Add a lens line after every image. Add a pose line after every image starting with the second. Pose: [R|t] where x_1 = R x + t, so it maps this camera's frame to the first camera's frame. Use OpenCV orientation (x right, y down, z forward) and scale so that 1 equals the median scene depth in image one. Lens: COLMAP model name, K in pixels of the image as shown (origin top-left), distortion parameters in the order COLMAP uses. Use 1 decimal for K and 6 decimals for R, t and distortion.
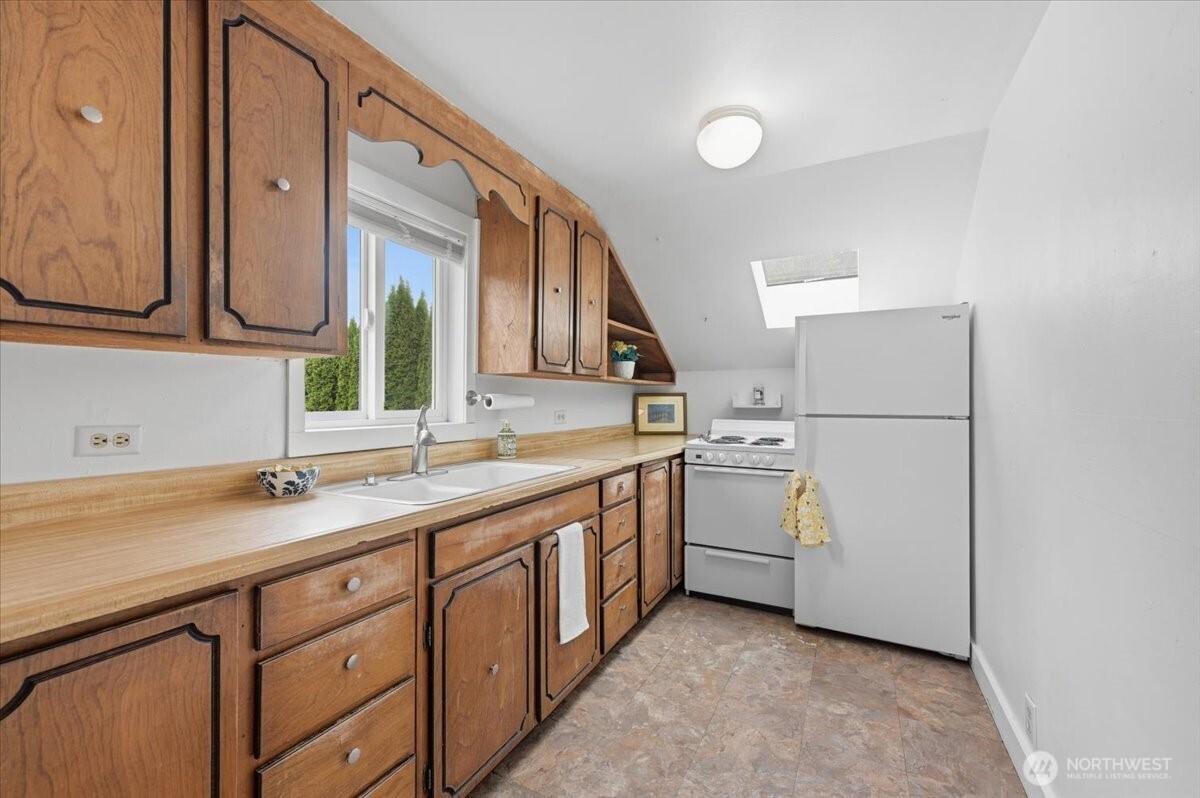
lens RADIAL K [[485.3, 0, 598.7], [0, 485.3, 401.9], [0, 0, 1]] dist [-0.000578, -0.000048]
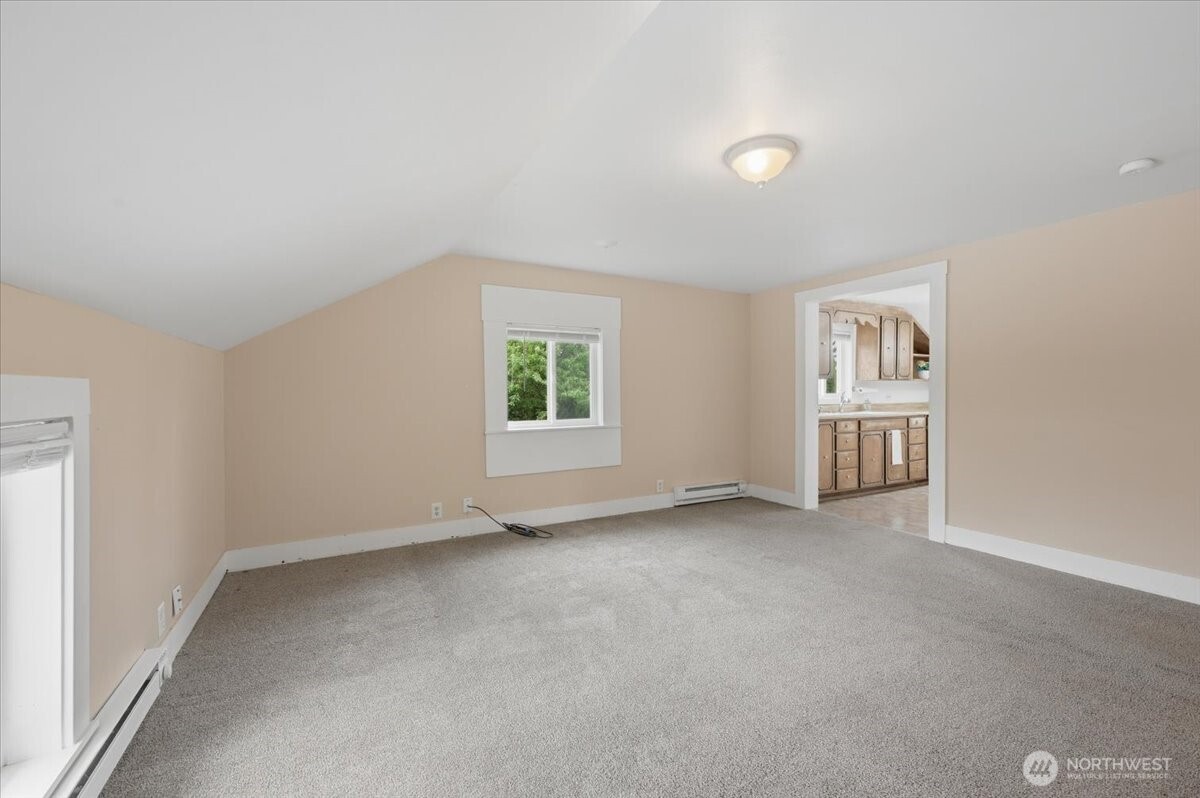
lens RADIAL K [[485.3, 0, 604.1], [0, 485.3, 396.2], [0, 0, 1]] dist [-0.000578, -0.000048]
pose [[0.837303, -0.000424, -0.546739, 0.063146], [0.003963, 0.999978, 0.005295, 0.013288], [0.546725, -0.006600, 0.837287, -2.180270]]
